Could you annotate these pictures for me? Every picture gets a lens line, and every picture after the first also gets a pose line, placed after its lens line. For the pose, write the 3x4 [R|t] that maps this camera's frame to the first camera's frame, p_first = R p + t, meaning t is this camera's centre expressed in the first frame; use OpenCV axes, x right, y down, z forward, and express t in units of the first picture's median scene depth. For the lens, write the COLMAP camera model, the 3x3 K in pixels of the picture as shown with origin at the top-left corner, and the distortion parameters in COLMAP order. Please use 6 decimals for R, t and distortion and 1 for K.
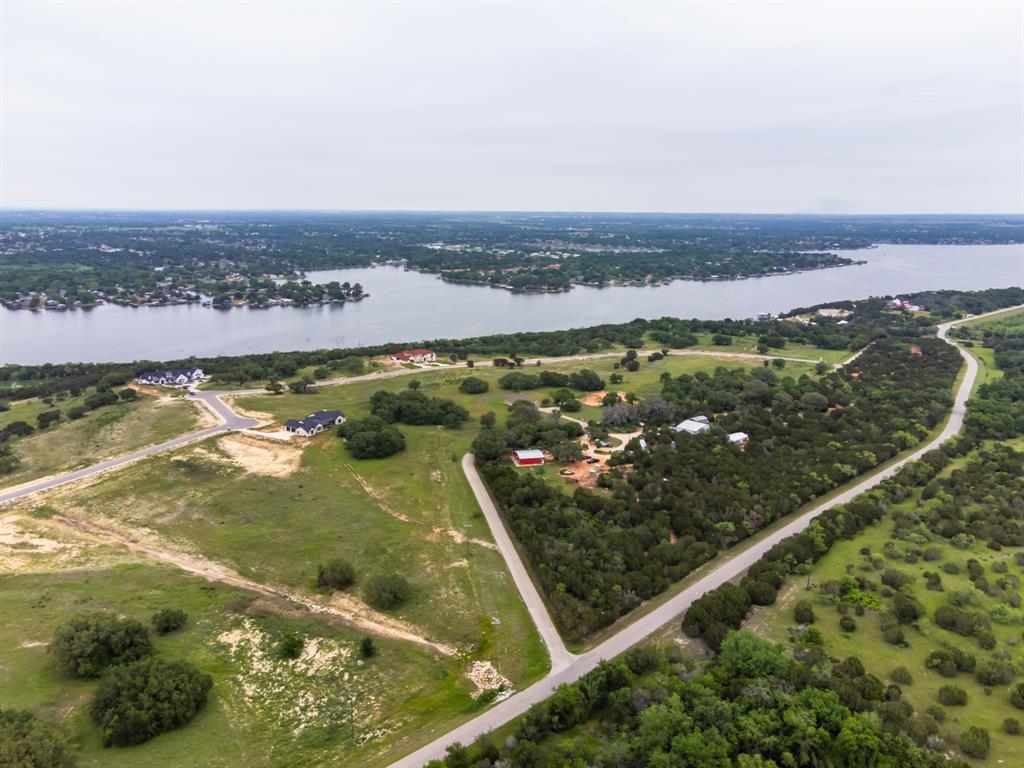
lens RADIAL K [[785.9, 0, 507.6], [0, 785.9, 394.7], [0, 0, 1]] dist [0.021343, 0.033288]
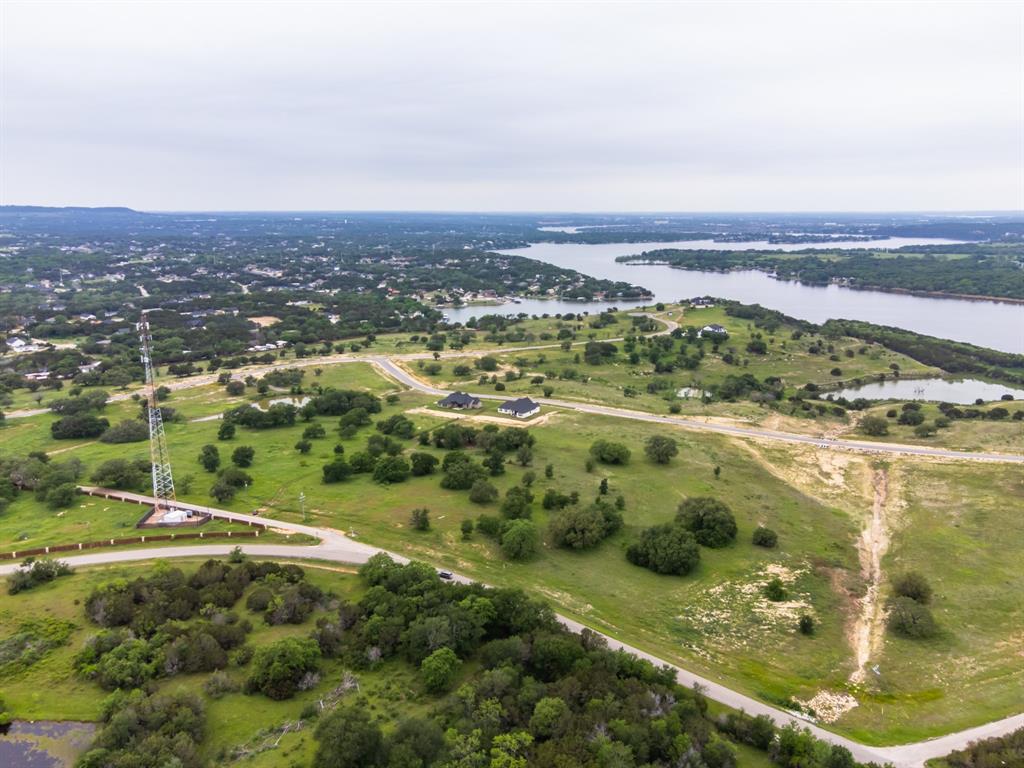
lens RADIAL K [[785.9, 0, 513.0], [0, 785.9, 383.6], [0, 0, 1]] dist [0.021343, 0.033288]
pose [[0.103584, 0.206683, -0.972909, 0.771722], [-0.222804, 0.958135, 0.179822, -0.095537], [0.969344, 0.198141, 0.145298, 0.416710]]
